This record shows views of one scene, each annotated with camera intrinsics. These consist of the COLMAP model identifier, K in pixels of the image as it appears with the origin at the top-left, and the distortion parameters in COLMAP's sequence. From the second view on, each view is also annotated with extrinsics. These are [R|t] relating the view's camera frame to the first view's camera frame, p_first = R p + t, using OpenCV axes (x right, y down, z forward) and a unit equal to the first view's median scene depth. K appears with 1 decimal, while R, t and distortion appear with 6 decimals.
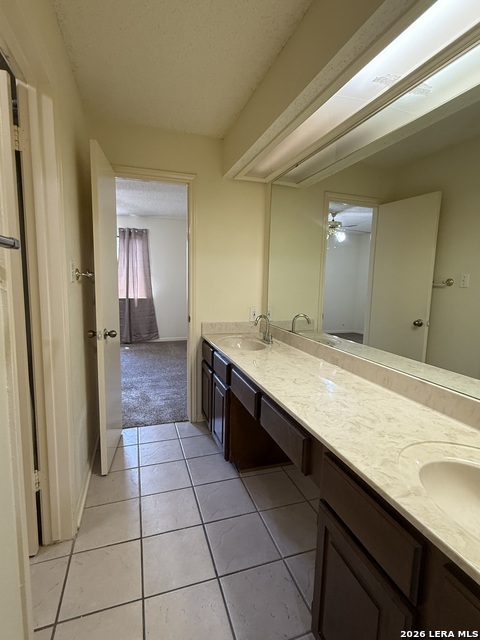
lens RADIAL K [[313.6, 0, 239.6], [0, 313.6, 316.5], [0, 0, 1]] dist [-0.002342, -0.000068]
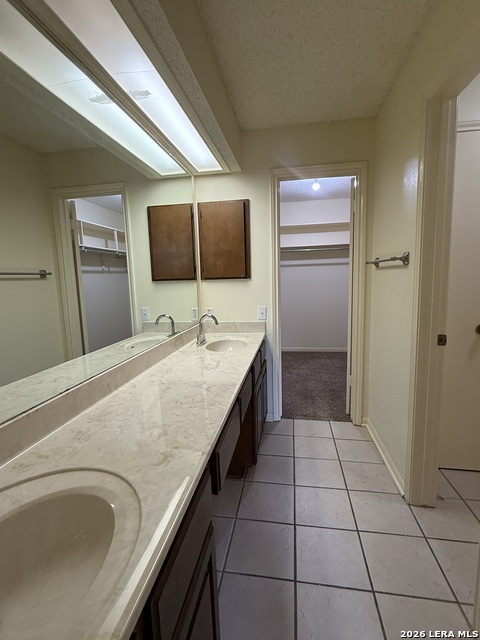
lens RADIAL K [[313.6, 0, 240.7], [0, 313.6, 321.3], [0, 0, 1]] dist [-0.002342, -0.000068]
pose [[-0.882934, -0.061849, 0.465405, -0.356973], [0.068673, 0.963610, 0.258339, -0.209942], [-0.464447, 0.260057, -0.846557, 1.722159]]
